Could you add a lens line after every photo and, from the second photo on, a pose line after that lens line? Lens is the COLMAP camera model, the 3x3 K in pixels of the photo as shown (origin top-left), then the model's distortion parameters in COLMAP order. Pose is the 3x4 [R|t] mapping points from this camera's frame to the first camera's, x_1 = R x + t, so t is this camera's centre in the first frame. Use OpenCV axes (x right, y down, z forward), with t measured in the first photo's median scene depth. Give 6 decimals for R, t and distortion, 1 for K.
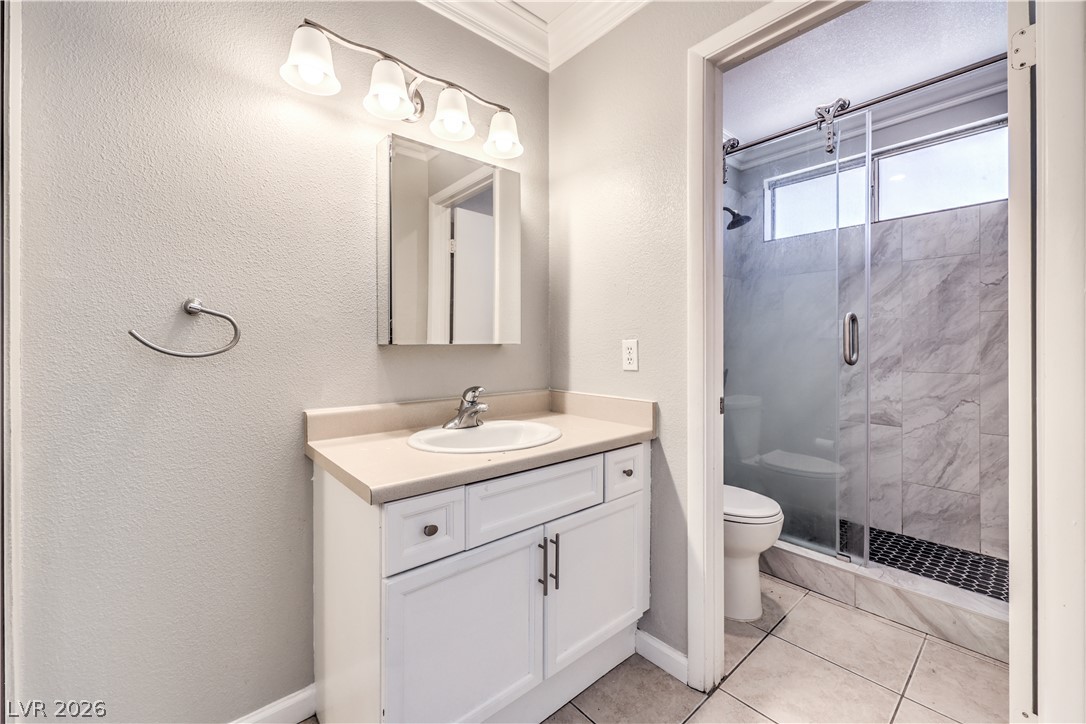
lens RADIAL K [[437.8, 0, 544.4], [0, 437.8, 346.1], [0, 0, 1]] dist [0.000702, 0.000207]
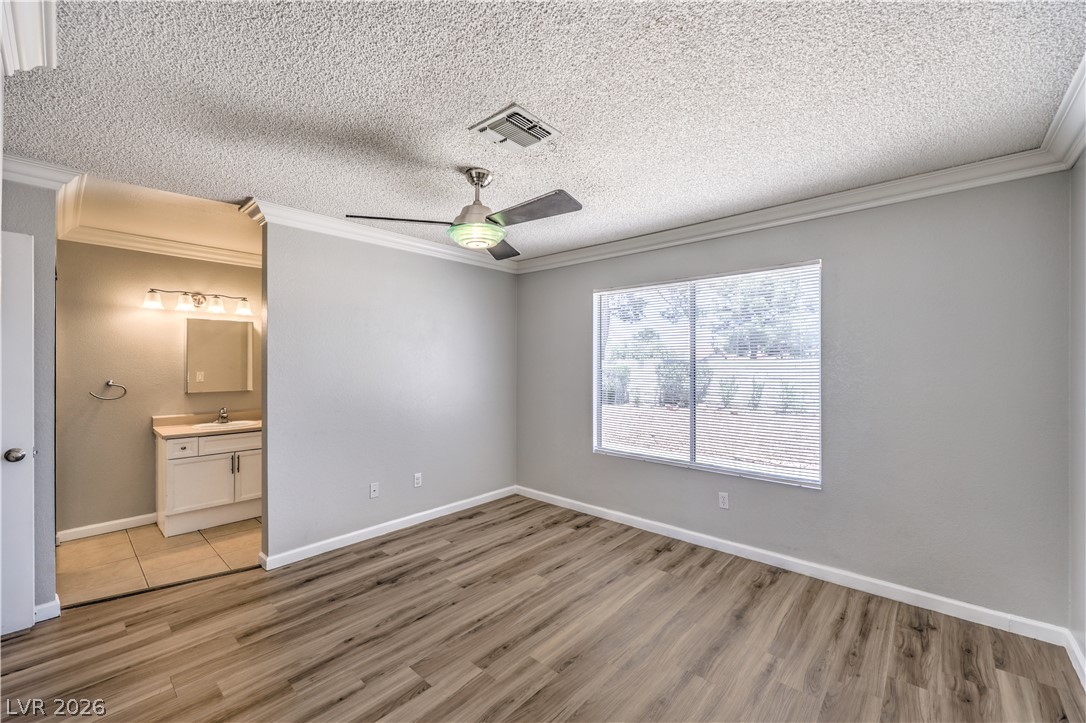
lens RADIAL K [[437.8, 0, 538.6], [0, 437.8, 362.0], [0, 0, 1]] dist [0.000702, 0.000207]
pose [[0.992825, 0.001443, 0.119567, 1.656152], [-0.000682, 0.999979, -0.006407, -0.198493], [-0.119574, 0.006279, 0.992805, -2.198659]]
